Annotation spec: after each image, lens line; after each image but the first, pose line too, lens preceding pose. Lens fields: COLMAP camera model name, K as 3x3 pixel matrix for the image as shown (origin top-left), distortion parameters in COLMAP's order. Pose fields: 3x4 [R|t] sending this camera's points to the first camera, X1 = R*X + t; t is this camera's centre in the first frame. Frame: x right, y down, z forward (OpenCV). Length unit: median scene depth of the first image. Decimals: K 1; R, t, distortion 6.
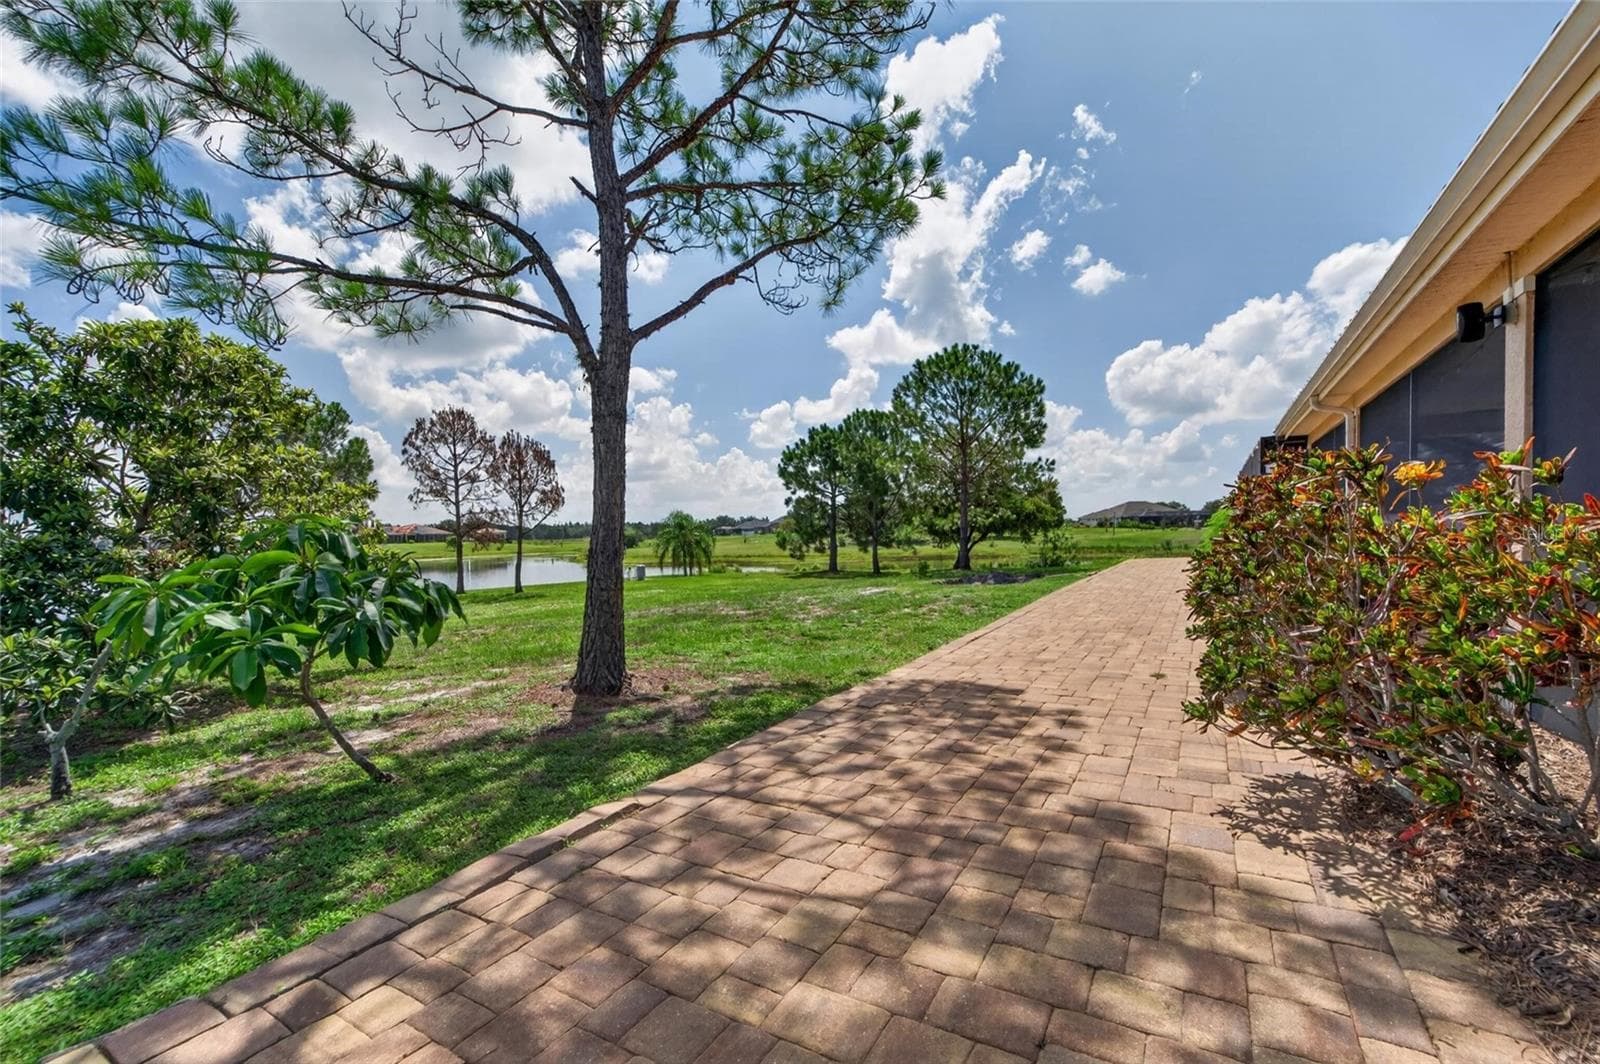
lens RADIAL K [[697.7, 0, 797.6], [0, 697.7, 543.2], [0, 0, 1]] dist [0.013535, 0.000337]
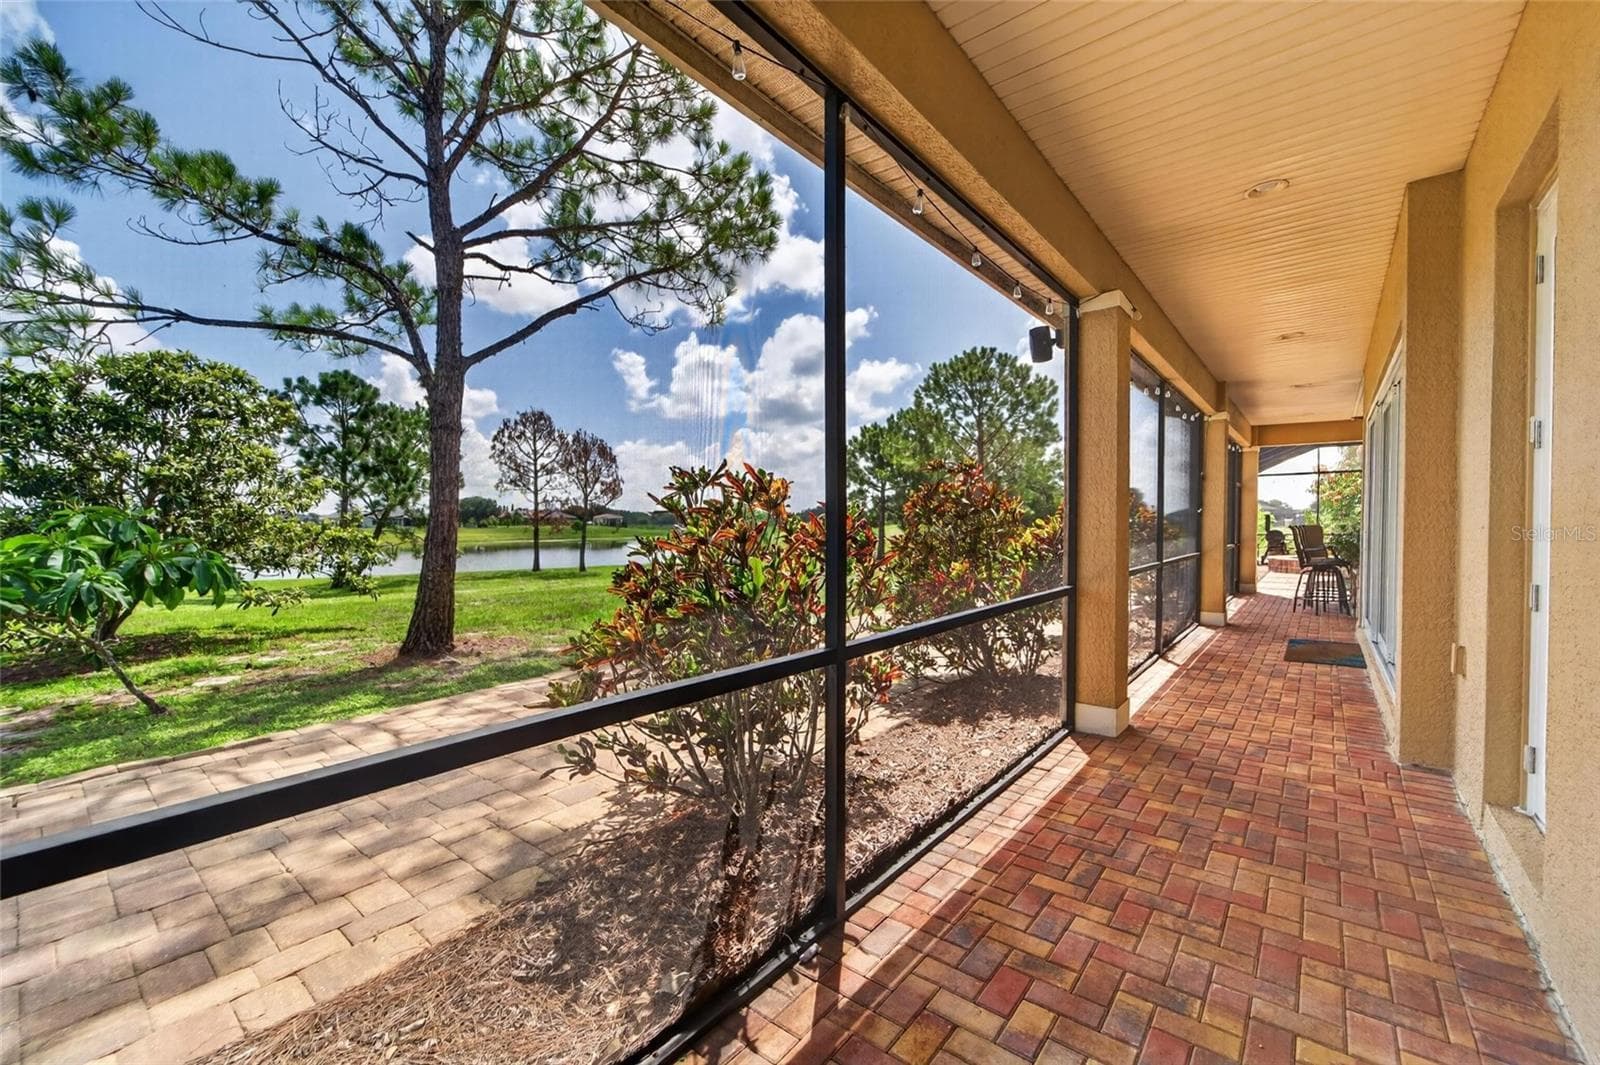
lens RADIAL K [[653.9, 0, 804.1], [0, 653.9, 536.2], [0, 0, 1]] dist [0.000049, -0.000021]
pose [[0.990715, 0.023297, -0.133942, 0.102948], [-0.022368, 0.999714, 0.008434, -0.003975], [0.134100, -0.005360, 0.990953, -0.006857]]
